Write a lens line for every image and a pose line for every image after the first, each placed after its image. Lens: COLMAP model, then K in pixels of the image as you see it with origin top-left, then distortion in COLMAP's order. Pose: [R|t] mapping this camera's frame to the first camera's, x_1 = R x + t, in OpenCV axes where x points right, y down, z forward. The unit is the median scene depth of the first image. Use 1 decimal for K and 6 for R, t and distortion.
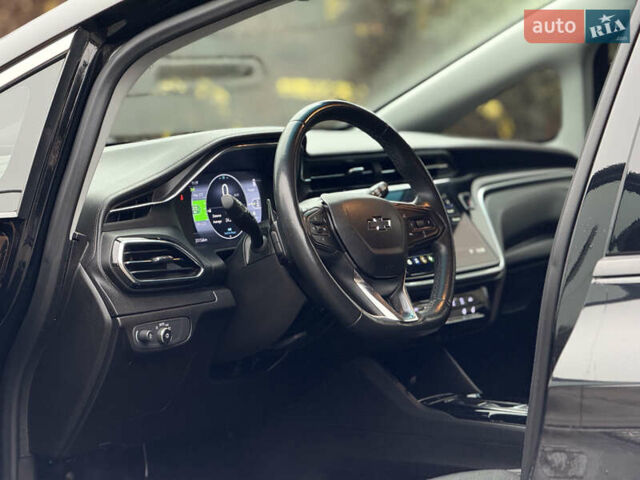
lens RADIAL K [[2224.1, 0, 320.0], [0, 2224.1, 240.0], [0, 0, 1]] dist [0.247729, 0.189567]
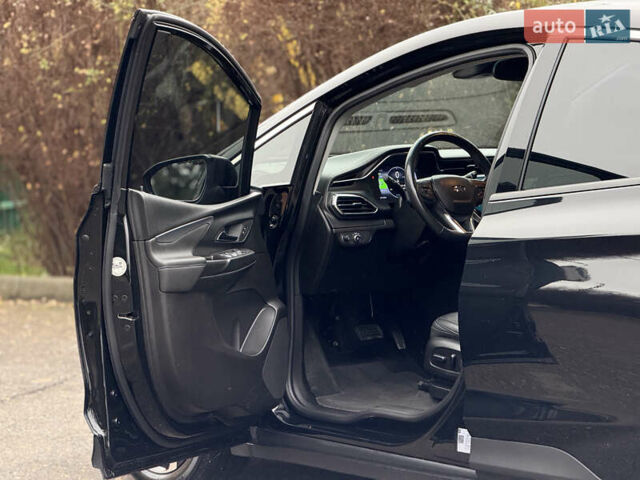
lens RADIAL K [[2224.1, 0, 320.0], [0, 2224.1, 240.0], [0, 0, 1]] dist [0.247729, 0.189567]
pose [[0.971161, 0.004425, -0.238385, 0.412680], [-0.009079, 0.999789, -0.018430, 0.083690], [0.238253, 0.020063, 0.970996, -1.126608]]
